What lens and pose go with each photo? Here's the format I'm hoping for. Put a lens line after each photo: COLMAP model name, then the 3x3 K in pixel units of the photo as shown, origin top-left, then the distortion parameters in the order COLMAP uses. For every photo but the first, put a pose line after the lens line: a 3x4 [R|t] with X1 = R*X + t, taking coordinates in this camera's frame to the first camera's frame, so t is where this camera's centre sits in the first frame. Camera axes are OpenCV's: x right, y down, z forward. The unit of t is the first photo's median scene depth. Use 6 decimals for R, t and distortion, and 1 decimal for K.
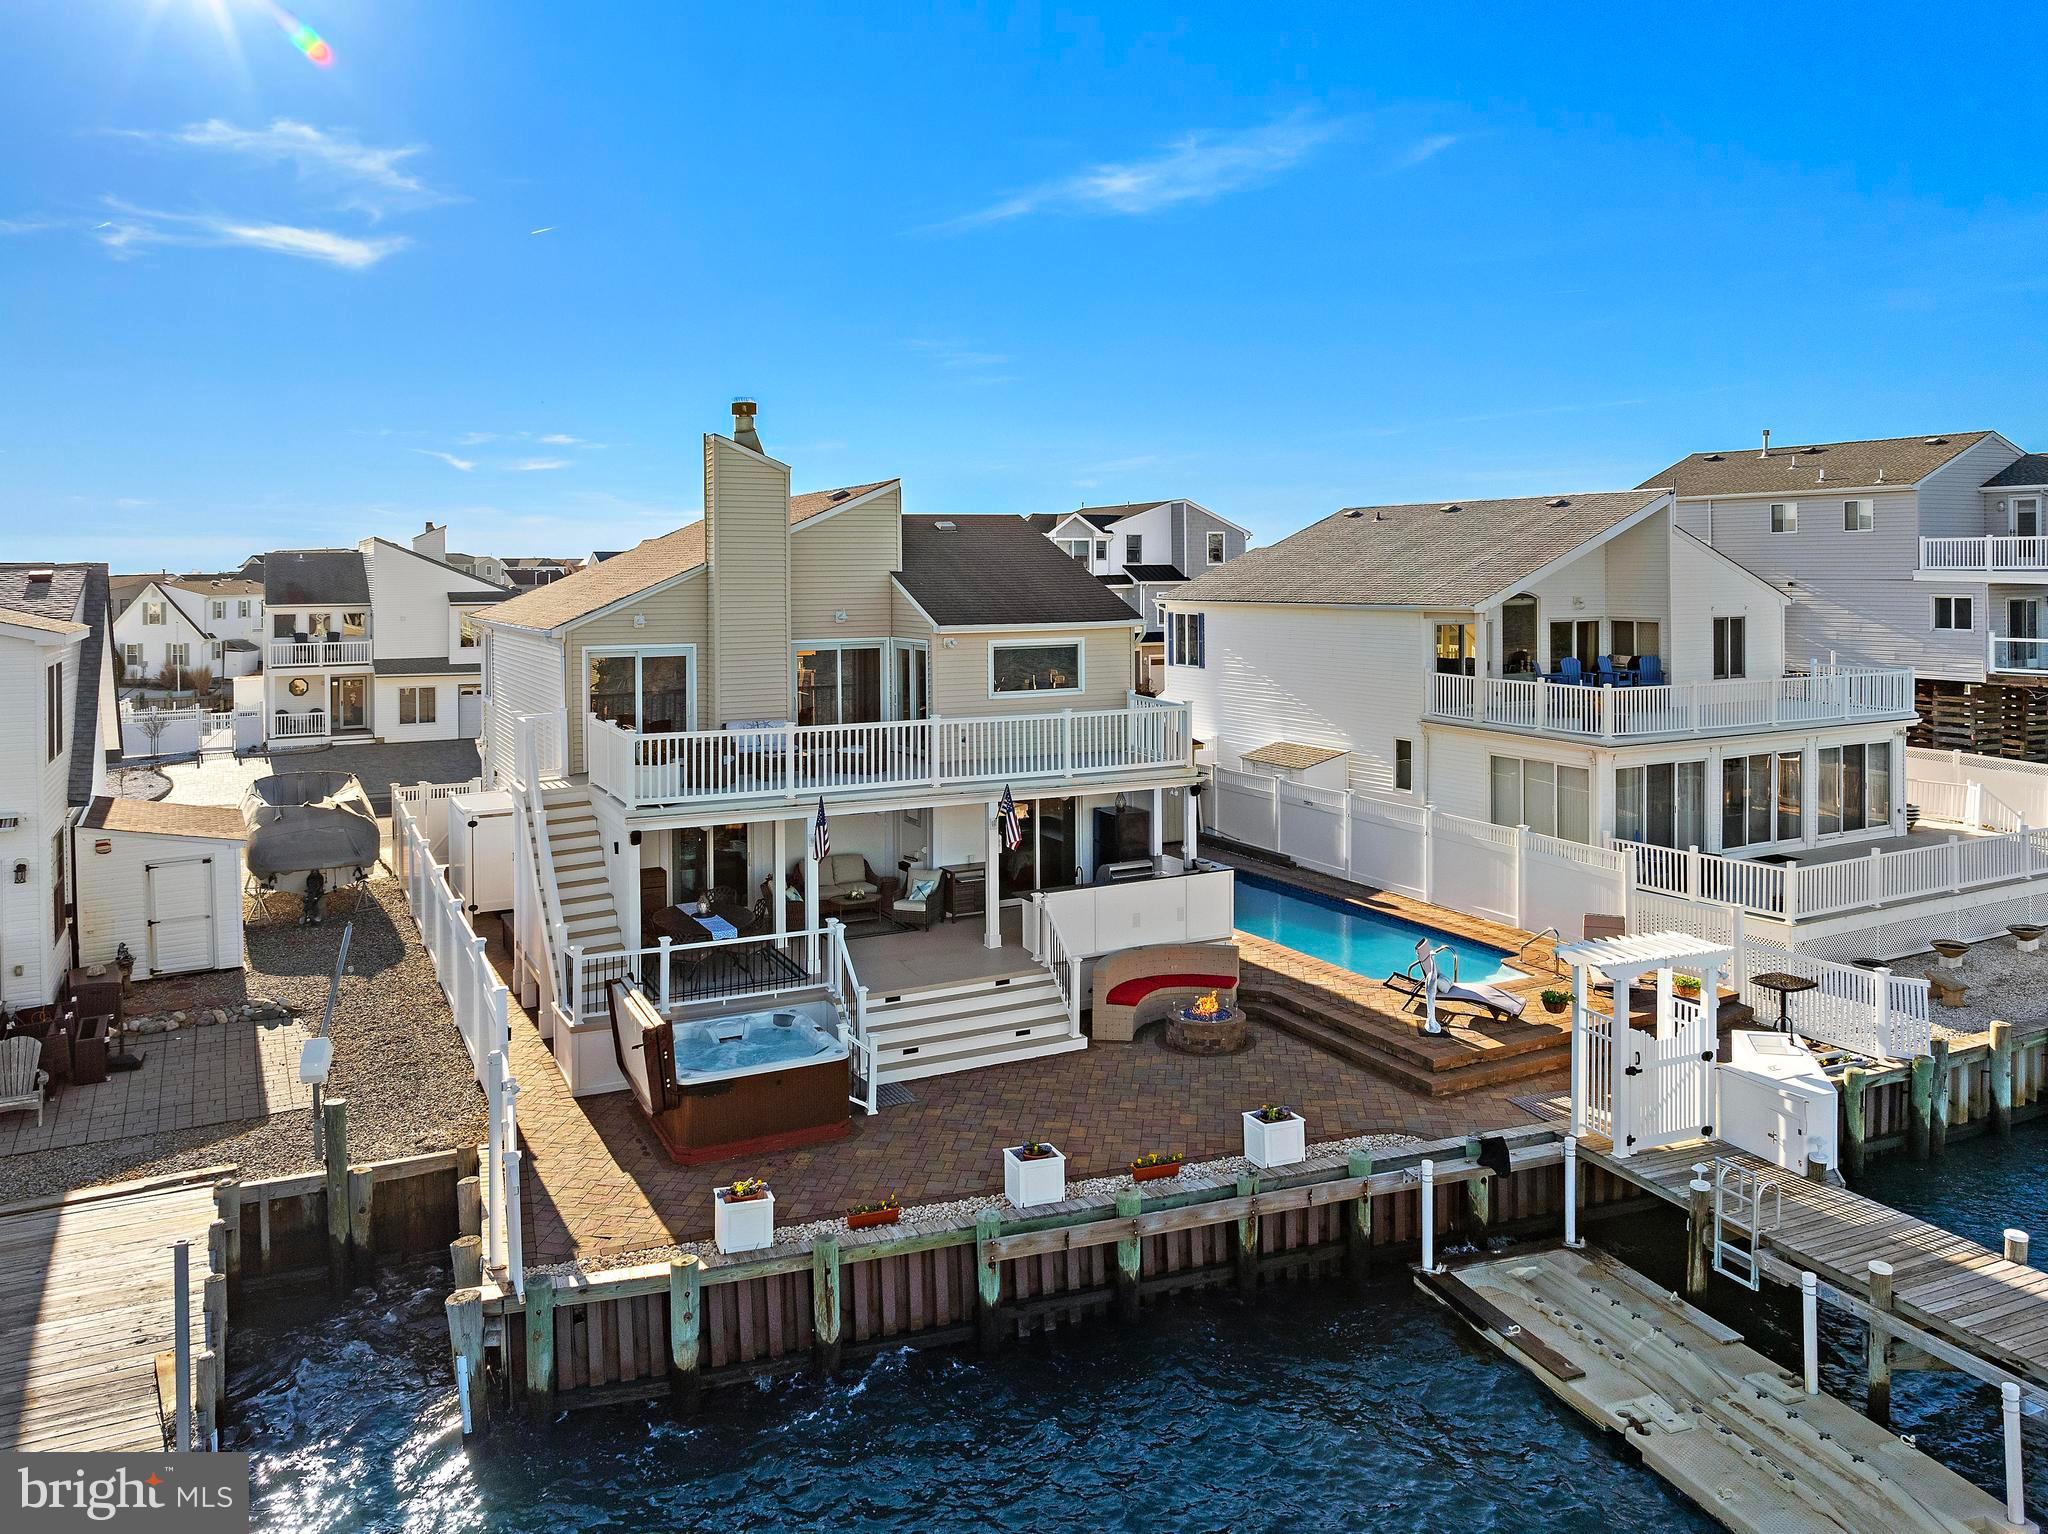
lens RADIAL K [[1472.6, 0, 1025.9], [0, 1472.6, 764.4], [0, 0, 1]] dist [-0.045432, 0.009001]
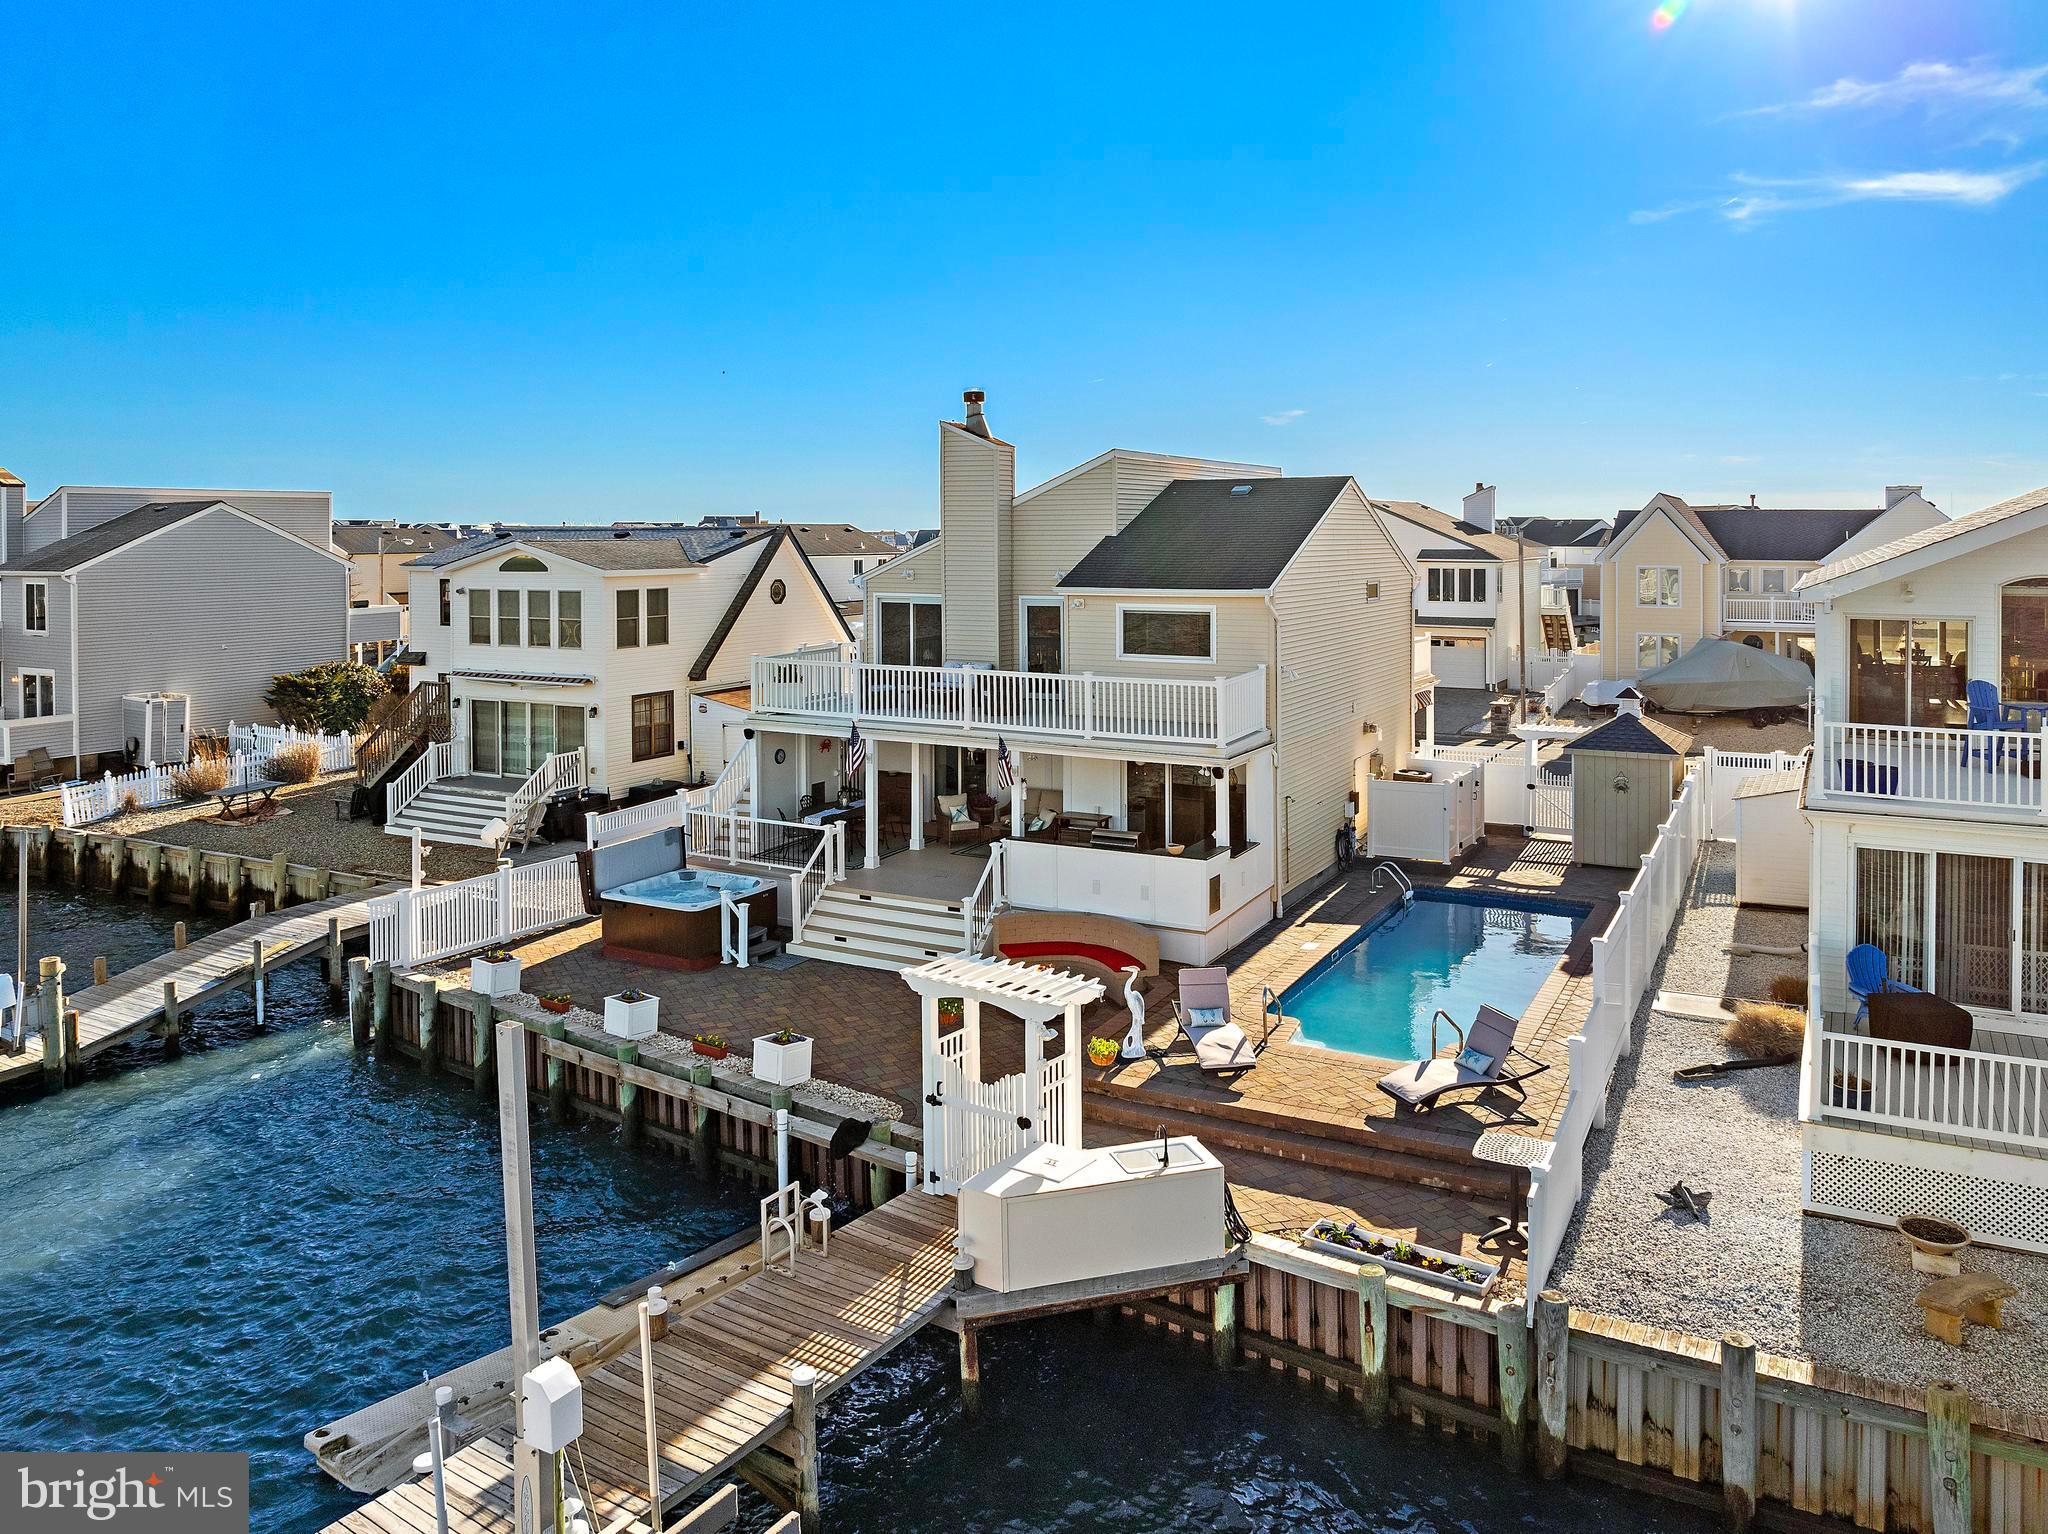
lens RADIAL K [[1464.9, 0, 1033.7], [0, 1464.9, 773.9], [0, 0, 1]] dist [-0.045152, 0.002111]
pose [[0.567487, 0.139381, -0.811500, 0.821961], [-0.108859, 0.989617, 0.093848, -0.057611], [0.816155, 0.035081, 0.576768, 0.373641]]
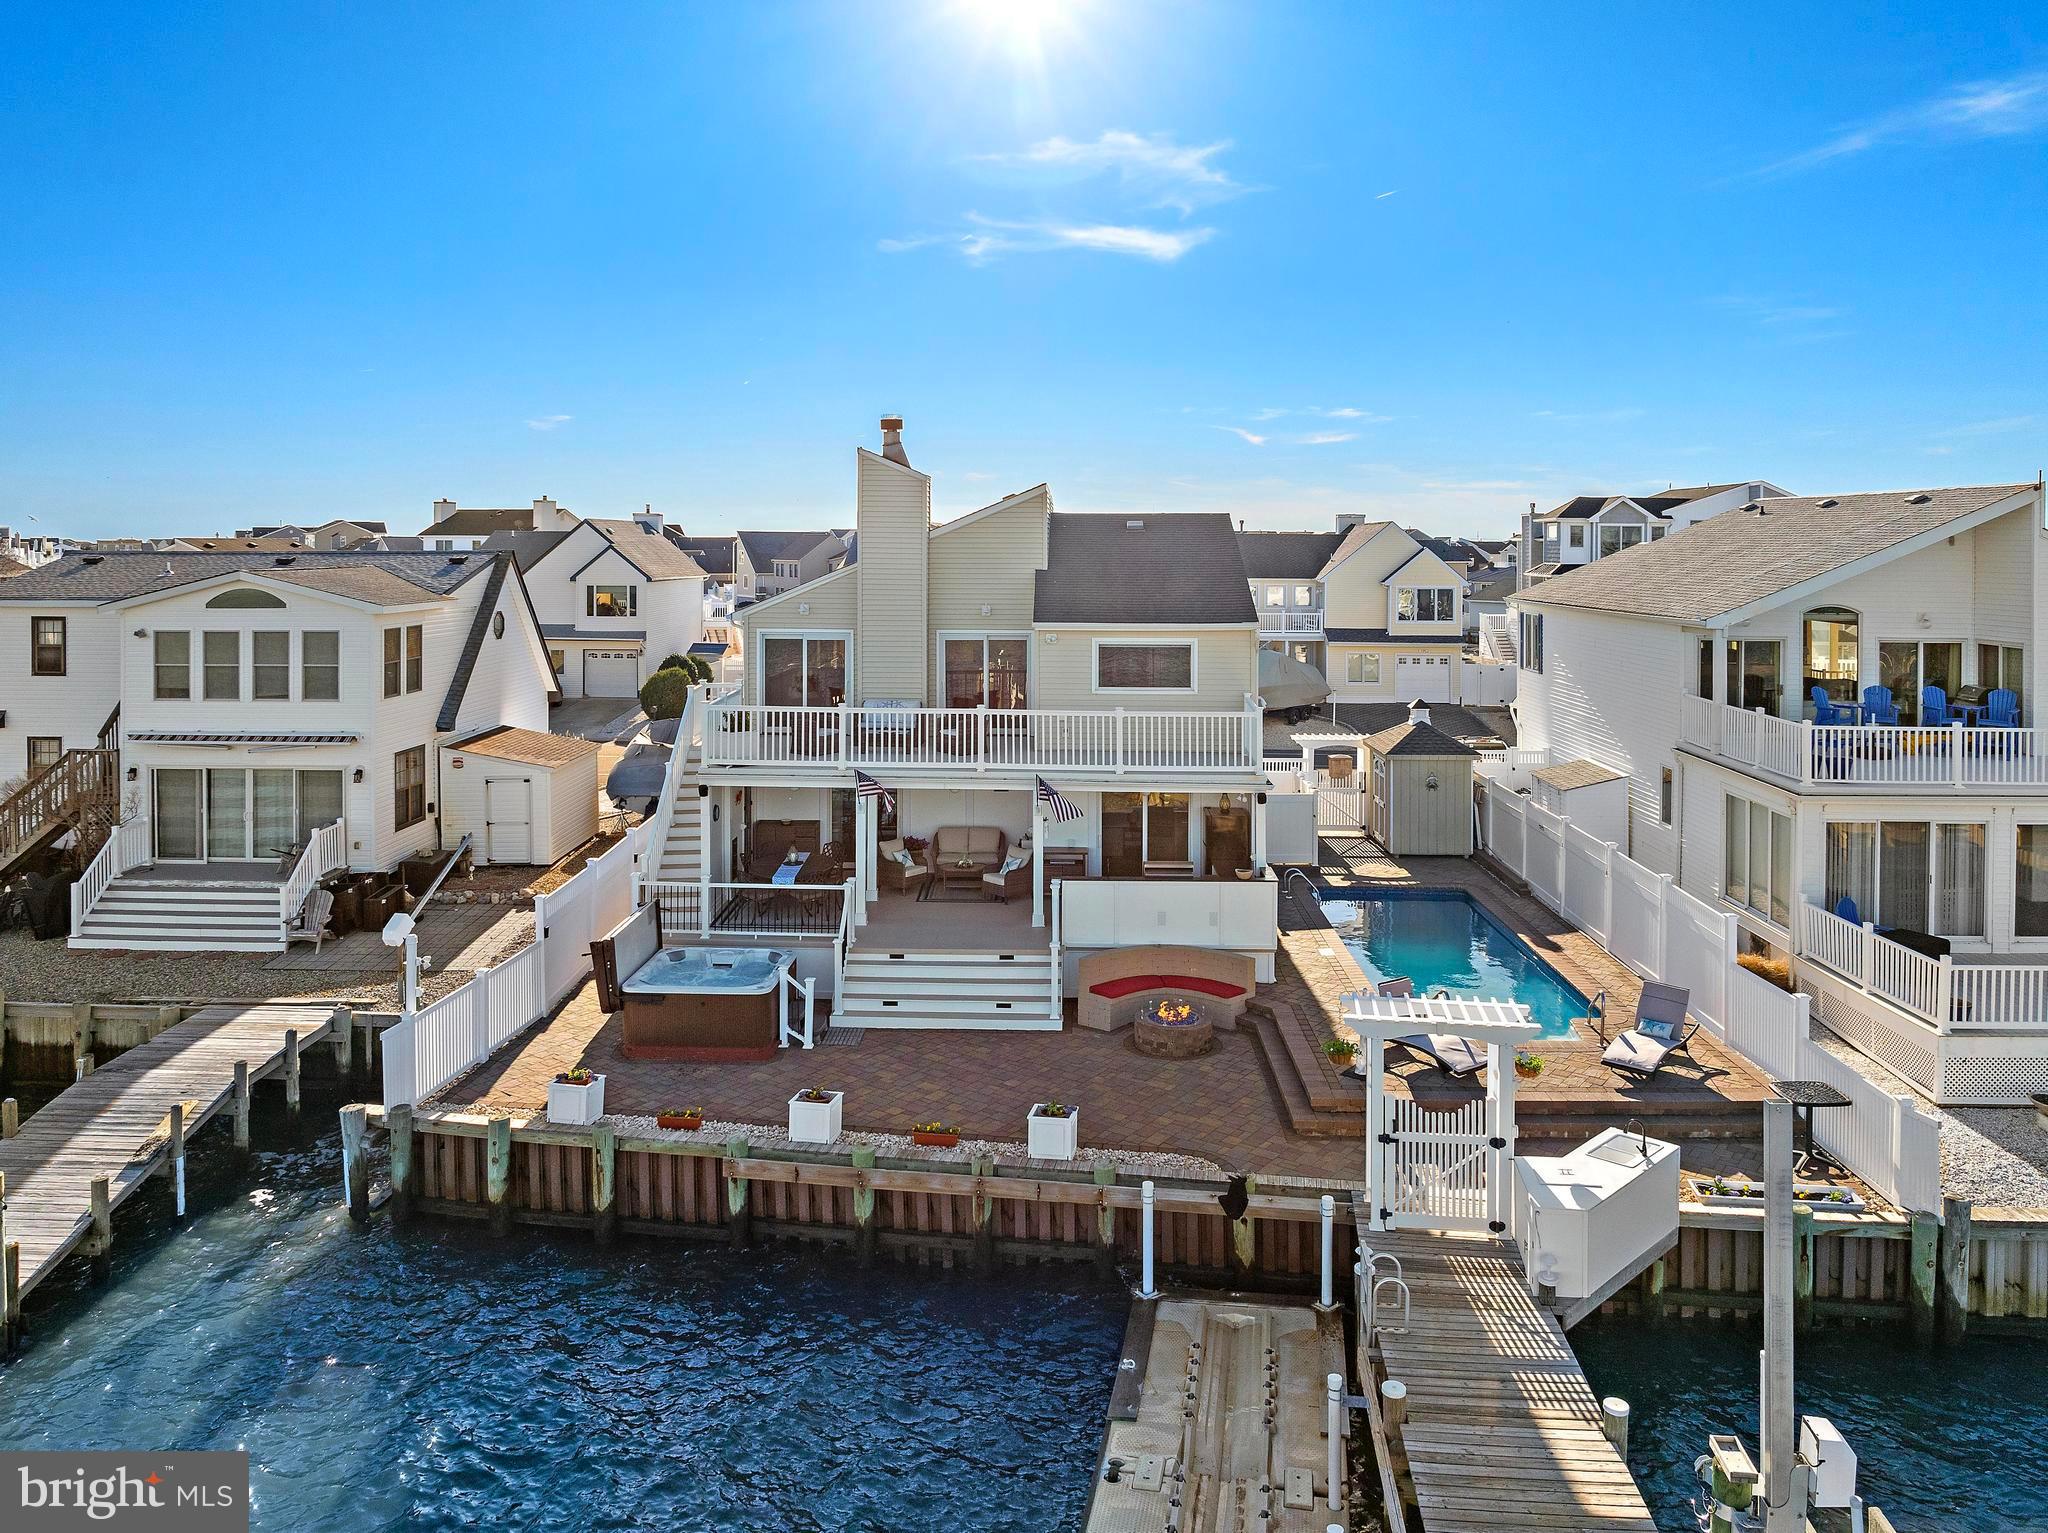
lens RADIAL K [[1472.6, 0, 1025.9], [0, 1472.6, 763.9], [0, 0, 1]] dist [-0.045432, 0.009001]
pose [[0.876195, 0.083128, -0.474733, 0.452927], [-0.074718, 0.996533, 0.036595, -0.030339], [0.476129, 0.003407, 0.879369, 0.055957]]
